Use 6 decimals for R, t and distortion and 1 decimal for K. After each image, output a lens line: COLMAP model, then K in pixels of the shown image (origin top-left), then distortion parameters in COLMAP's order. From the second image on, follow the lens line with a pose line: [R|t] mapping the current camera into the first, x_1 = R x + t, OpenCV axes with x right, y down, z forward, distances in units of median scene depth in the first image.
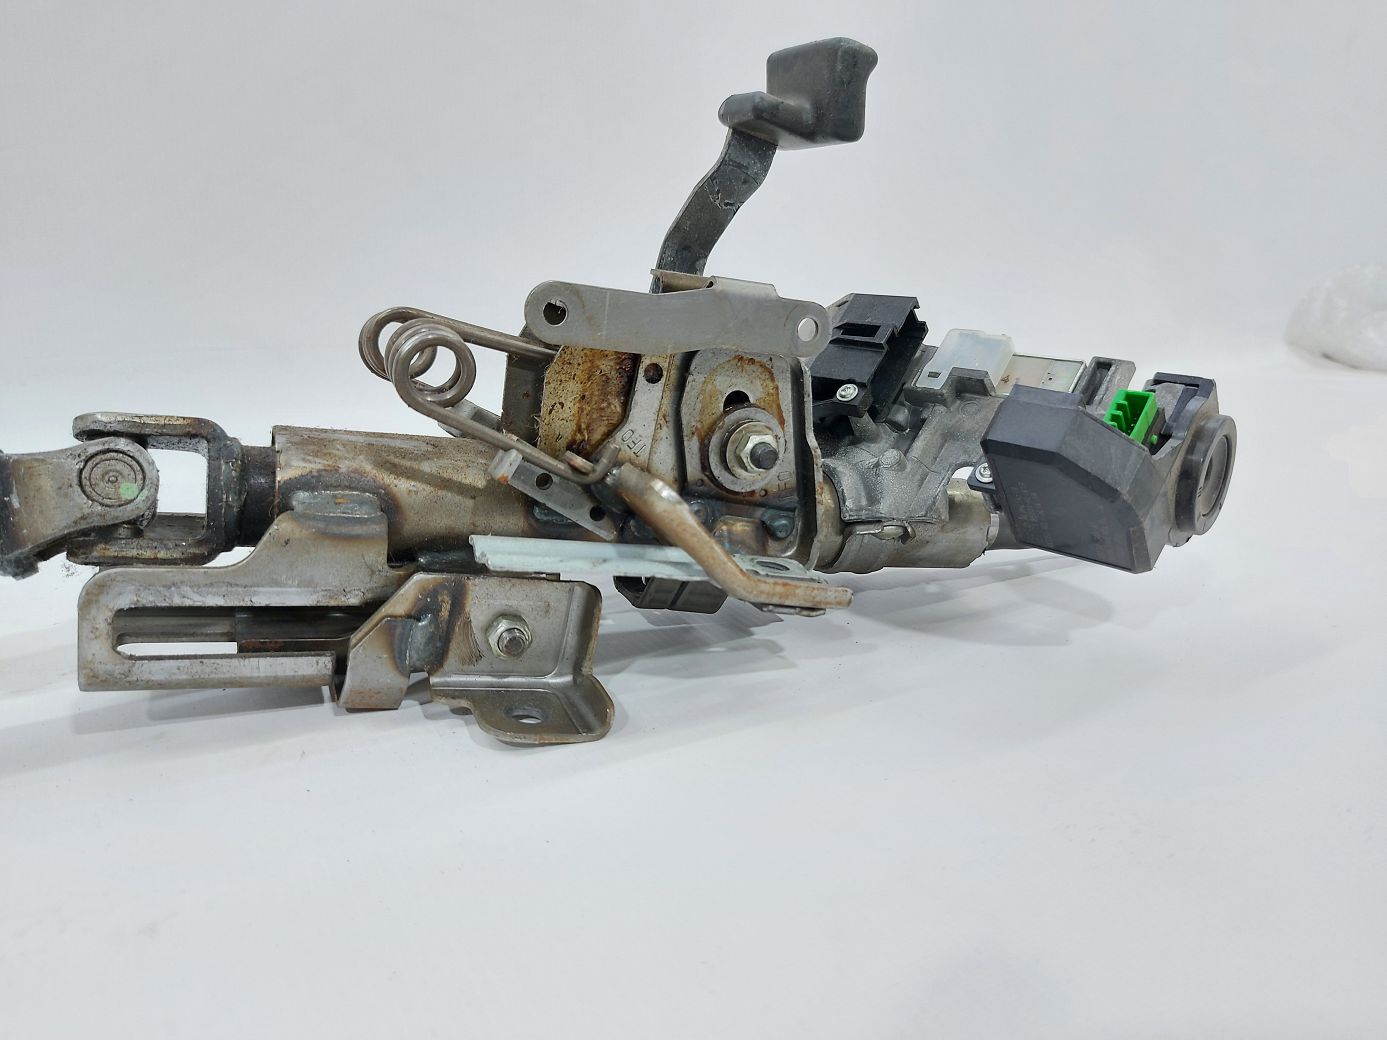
lens RADIAL K [[1037.1, 0, 693.5], [0, 1037.1, 520.0], [0, 0, 1]] dist [0.123834, -0.242345]
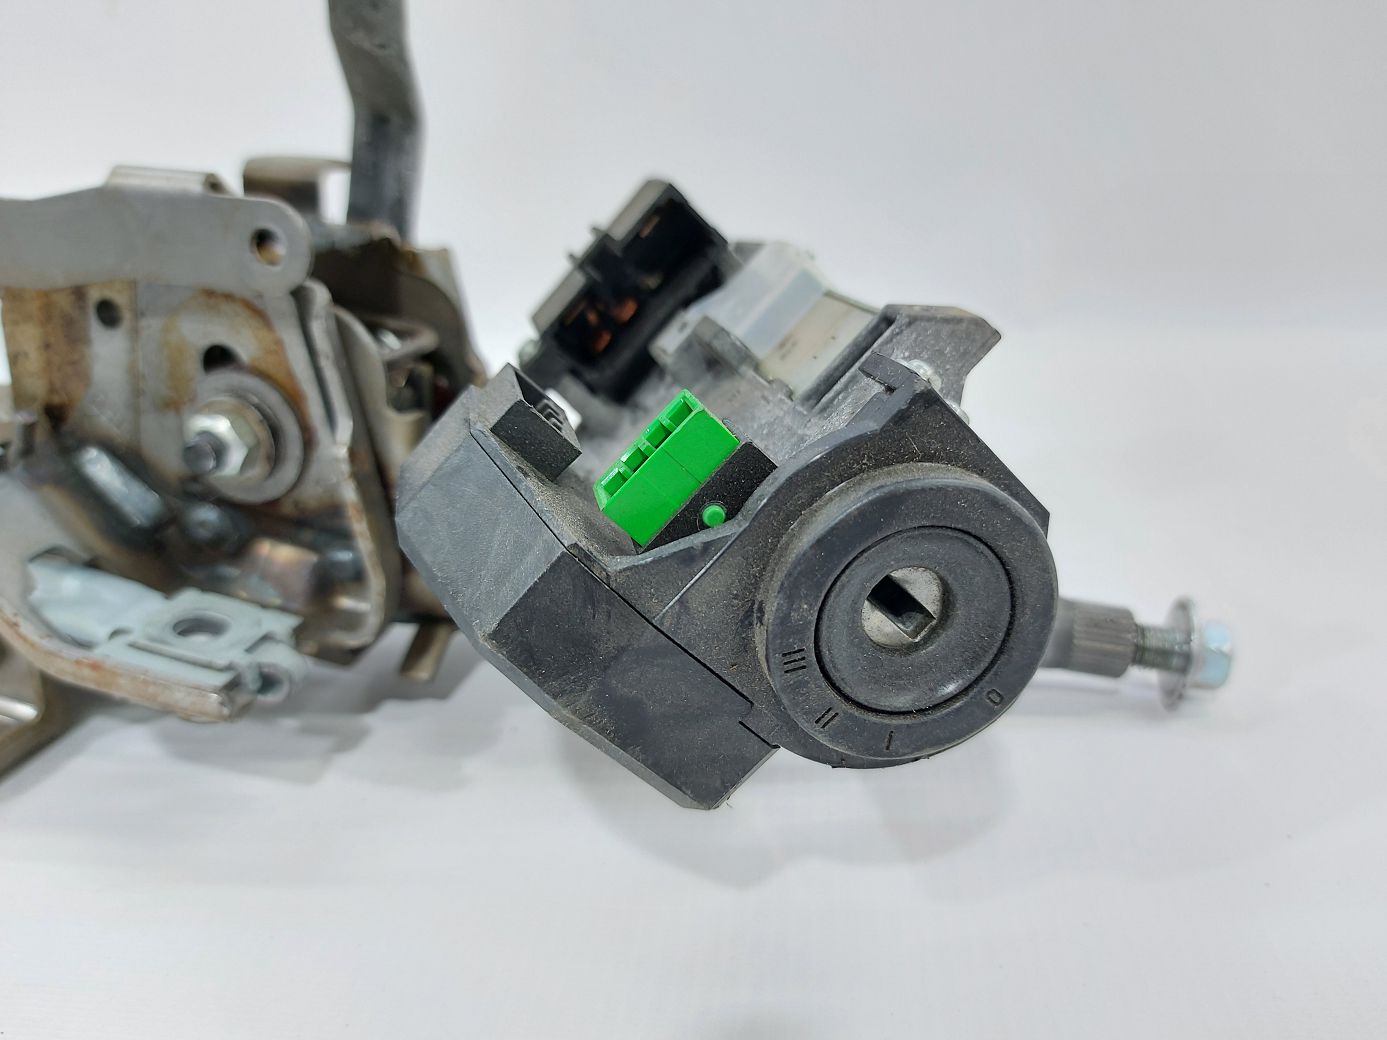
lens RADIAL K [[1037.1, 0, 693.5], [0, 1037.1, 520.0], [0, 0, 1]] dist [0.123834, -0.242345]
pose [[0.797269, 0.145053, -0.585936, 0.686789], [-0.091970, 0.988555, 0.119583, -0.125563], [0.596576, -0.041451, 0.801485, 0.677933]]
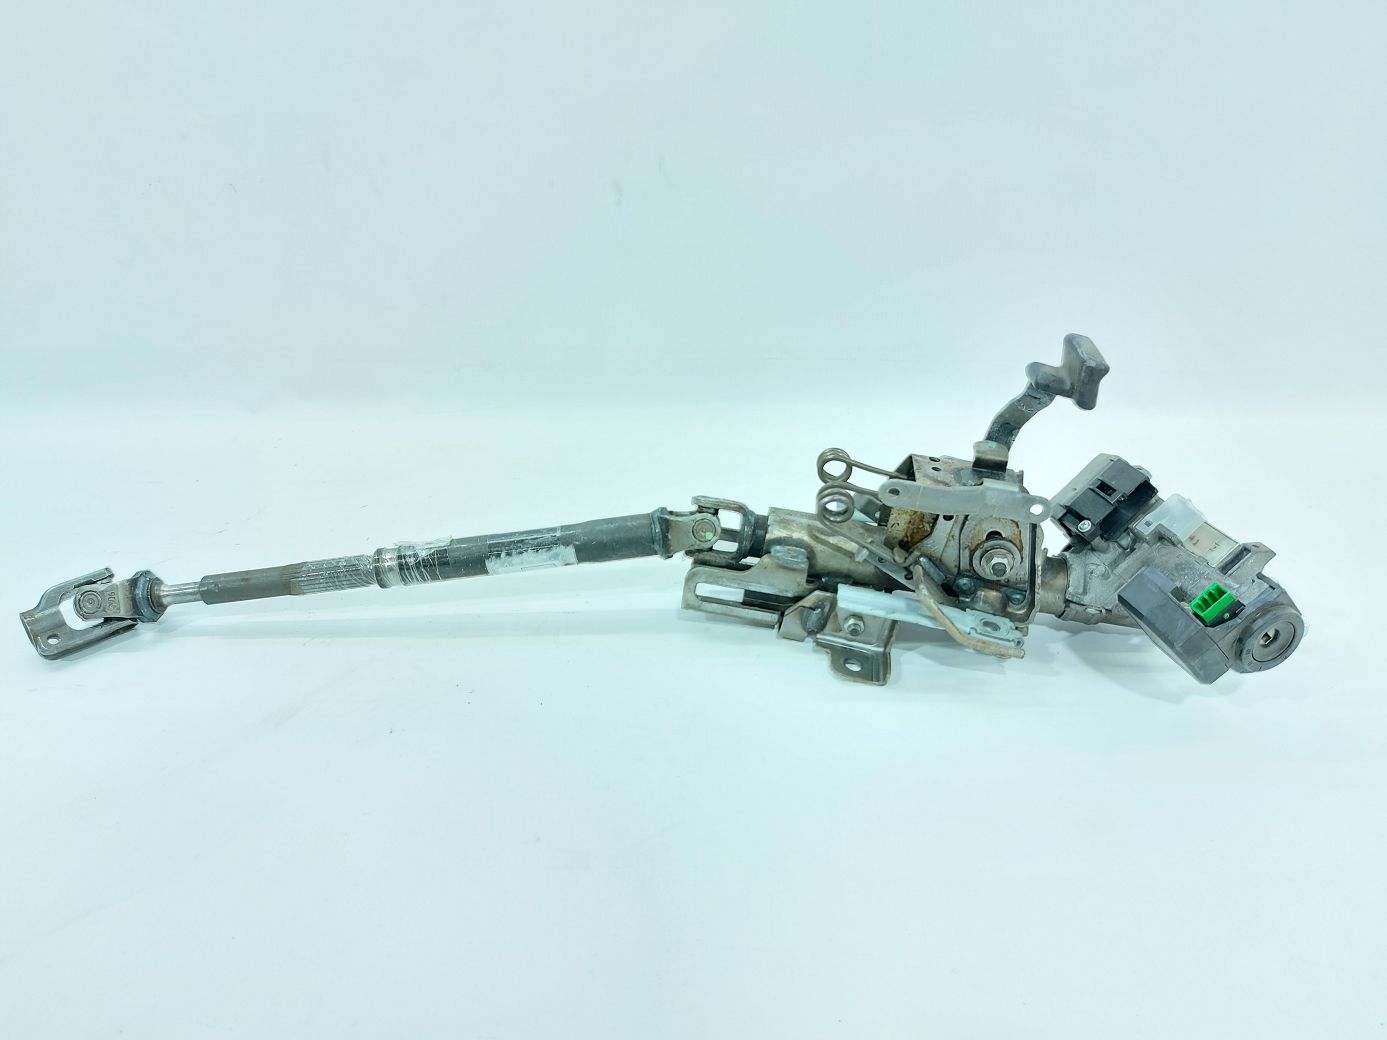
lens RADIAL K [[1037.1, 0, 693.5], [0, 1037.1, 520.0], [0, 0, 1]] dist [0.123834, -0.242345]
pose [[0.855639, 0.226620, -0.465322, 0.466220], [-0.118818, 0.961042, 0.249560, -0.567996], [0.503750, -0.158245, 0.849232, -0.906253]]
